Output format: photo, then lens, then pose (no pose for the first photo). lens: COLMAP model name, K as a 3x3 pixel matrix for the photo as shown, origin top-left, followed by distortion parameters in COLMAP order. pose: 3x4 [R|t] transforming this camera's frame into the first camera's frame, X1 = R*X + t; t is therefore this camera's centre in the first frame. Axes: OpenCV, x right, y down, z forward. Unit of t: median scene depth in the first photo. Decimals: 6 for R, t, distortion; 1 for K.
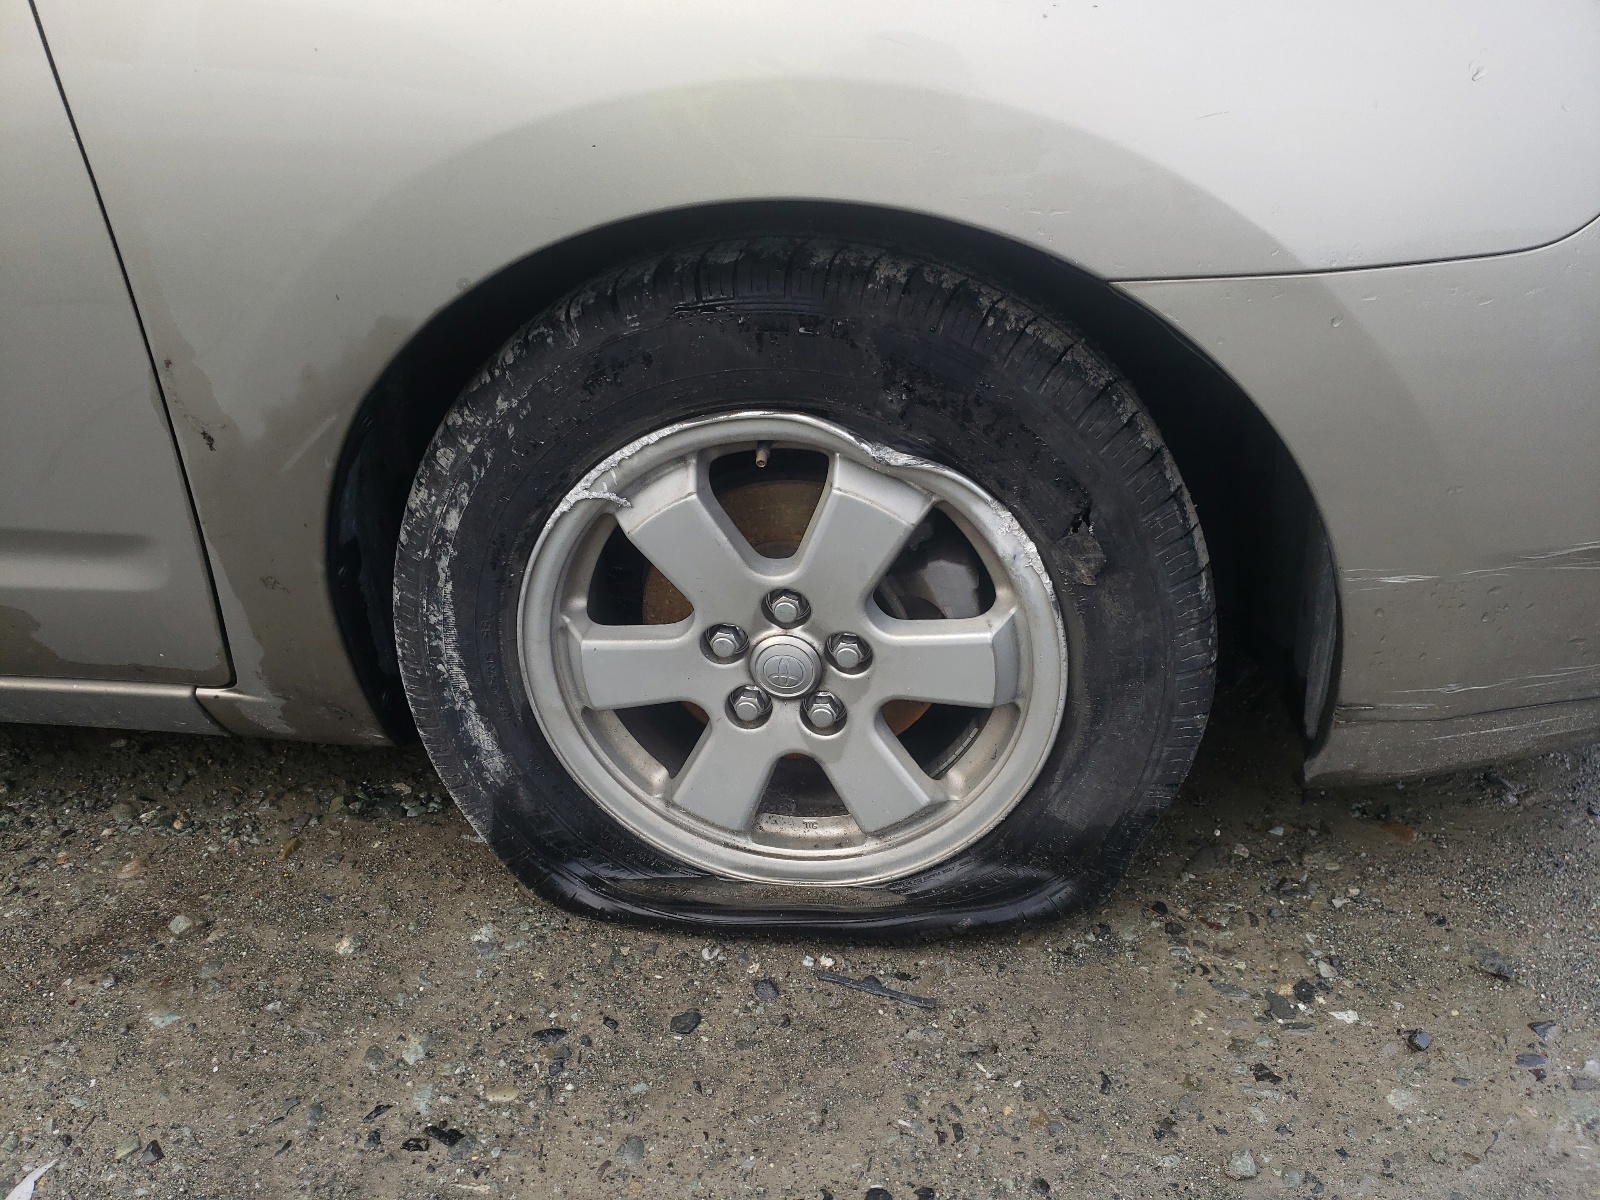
lens RADIAL K [[1241.5, 0, 800.0], [0, 1241.5, 600.0], [0, 0, 1]] dist [0.002710, -0.001351]
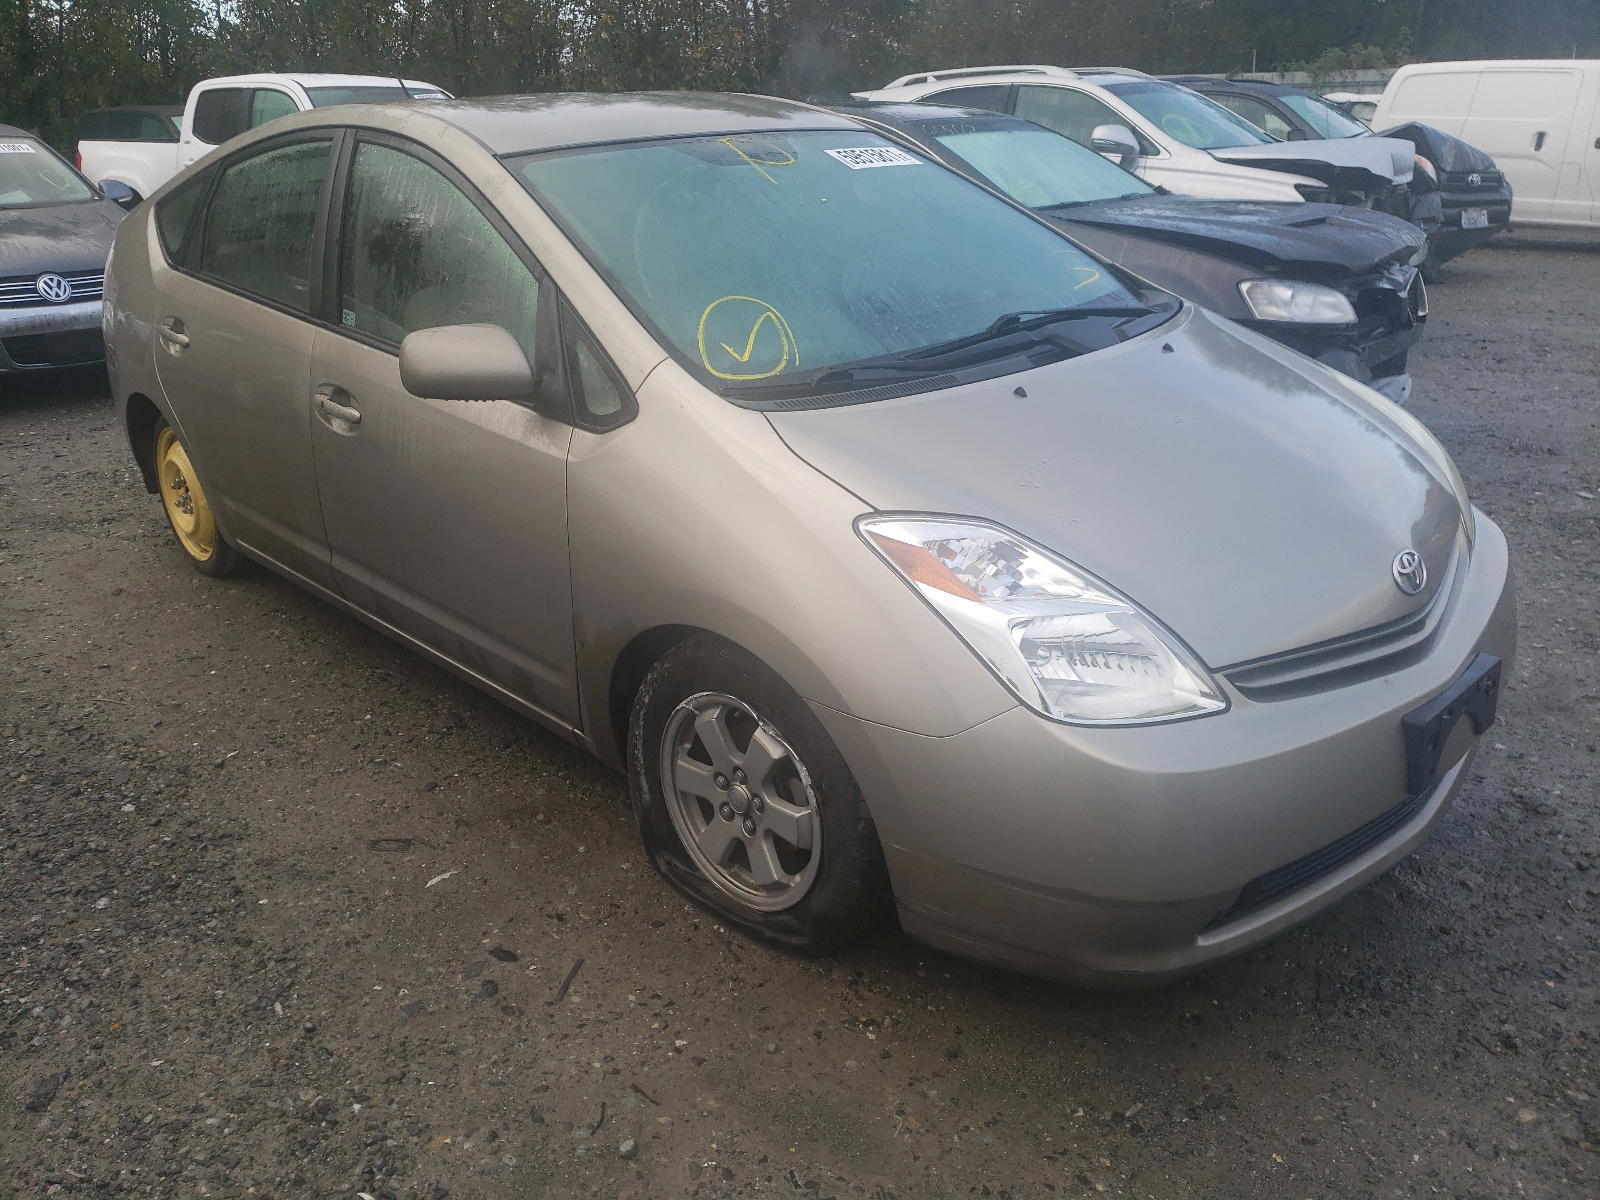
lens RADIAL K [[1241.5, 0, 800.0], [0, 1241.5, 600.0], [0, 0, 1]] dist [0.002710, -0.001351]
pose [[0.811627, 0.274449, -0.515692, 1.187503], [-0.332667, 0.942792, -0.021821, -0.289758], [0.480202, 0.189265, 0.856496, -1.040789]]
